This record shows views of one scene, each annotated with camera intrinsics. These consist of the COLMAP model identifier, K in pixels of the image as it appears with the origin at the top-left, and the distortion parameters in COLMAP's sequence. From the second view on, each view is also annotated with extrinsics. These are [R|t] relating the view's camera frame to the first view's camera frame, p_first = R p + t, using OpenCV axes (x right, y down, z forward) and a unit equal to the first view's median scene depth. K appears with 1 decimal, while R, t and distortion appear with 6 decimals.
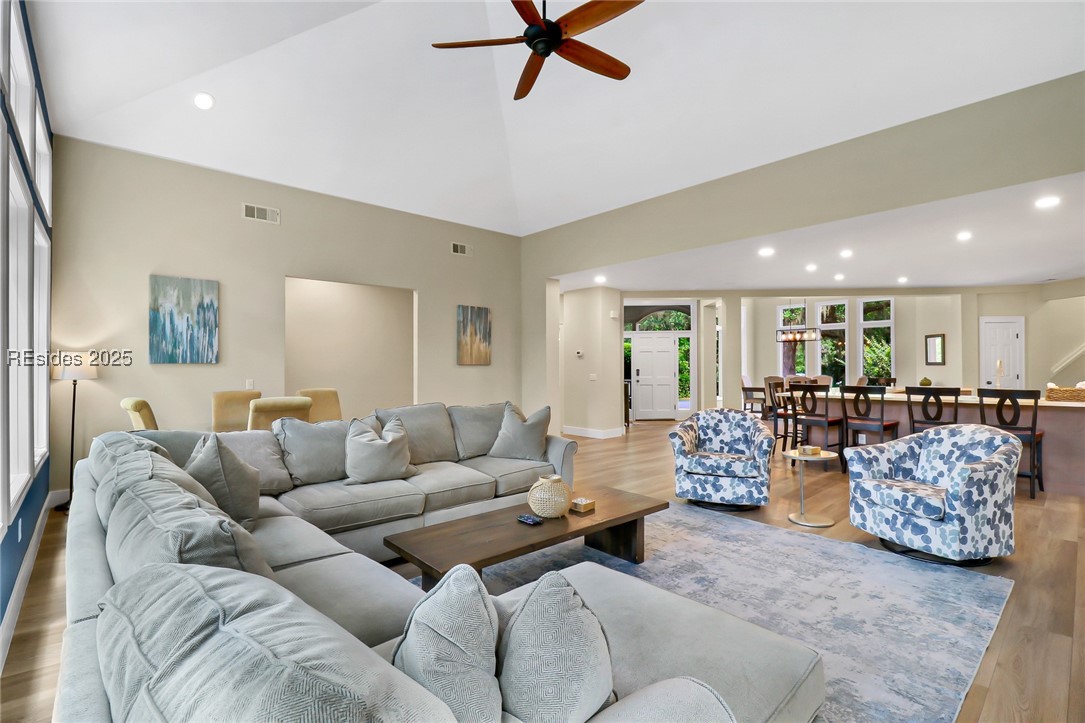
lens RADIAL K [[502.2, 0, 542.5], [0, 502.2, 361.5], [0, 0, 1]] dist [-0.000994, -0.000262]
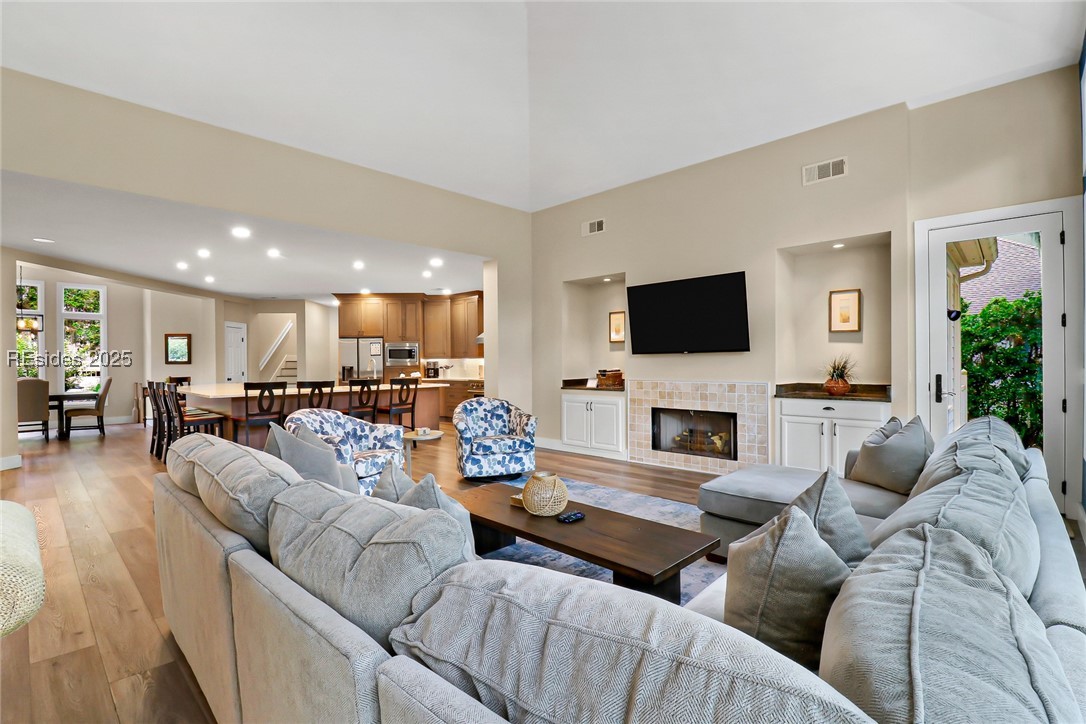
lens RADIAL K [[516.3, 0, 543.0], [0, 516.3, 362.0], [0, 0, 1]] dist [0.000034, -0.000029]
pose [[-0.064100, 0.001855, 0.997942, -0.609885], [0.000080, 0.999998, -0.001854, 0.010002], [-0.997943, -0.000039, -0.064100, 0.661511]]
